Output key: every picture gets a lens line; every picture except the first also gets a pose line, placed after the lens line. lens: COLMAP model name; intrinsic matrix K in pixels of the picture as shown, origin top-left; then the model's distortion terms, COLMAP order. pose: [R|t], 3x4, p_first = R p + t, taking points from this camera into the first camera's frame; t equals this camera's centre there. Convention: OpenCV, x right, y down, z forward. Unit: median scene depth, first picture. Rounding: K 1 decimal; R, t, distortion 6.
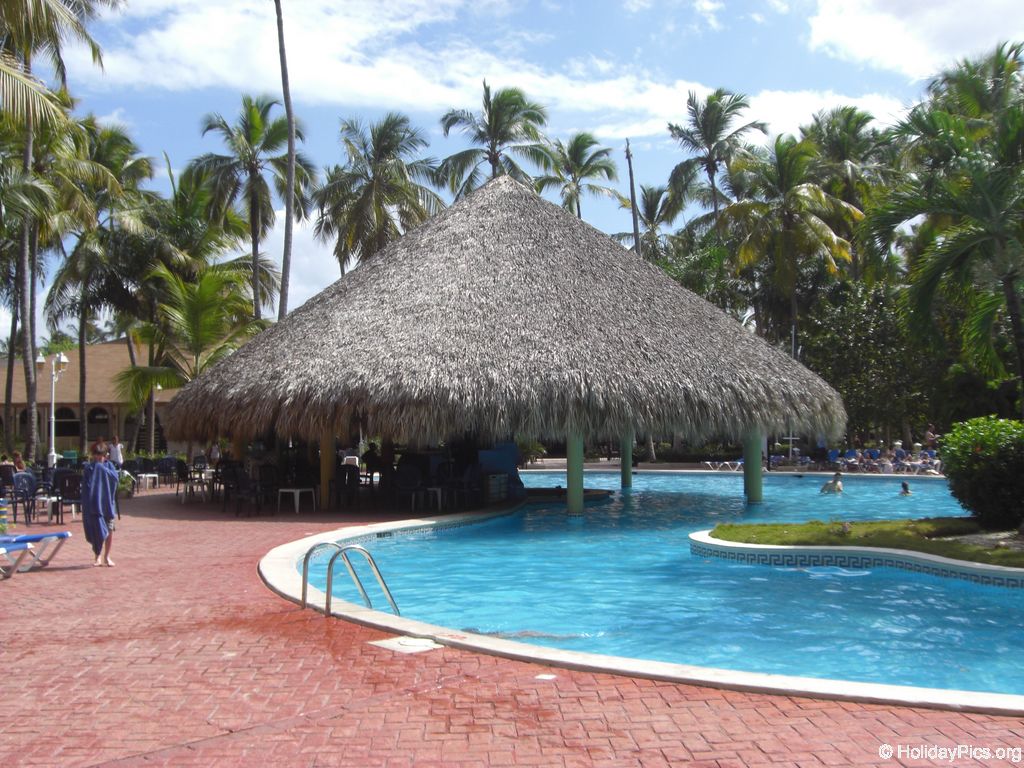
lens RADIAL K [[1140.1, 0, 522.7], [0, 1140.1, 380.5], [0, 0, 1]] dist [-0.197985, 0.195114]
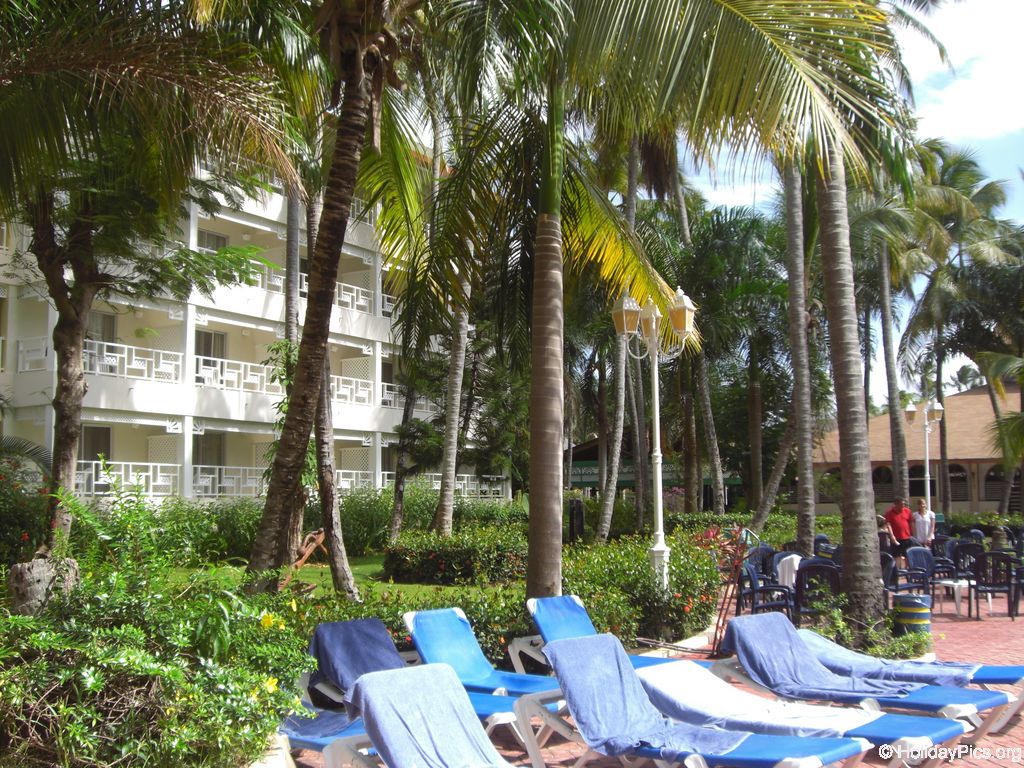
lens RADIAL K [[1130.6, 0, 512.0], [0, 1130.6, 384.0], [0, 0, 1]] dist [-0.219425, 0.296006]
pose [[0.746310, -0.064934, -0.662423, -0.064206], [0.031161, 0.997547, -0.062677, 0.003981], [0.664868, 0.026135, 0.746503, 0.101420]]
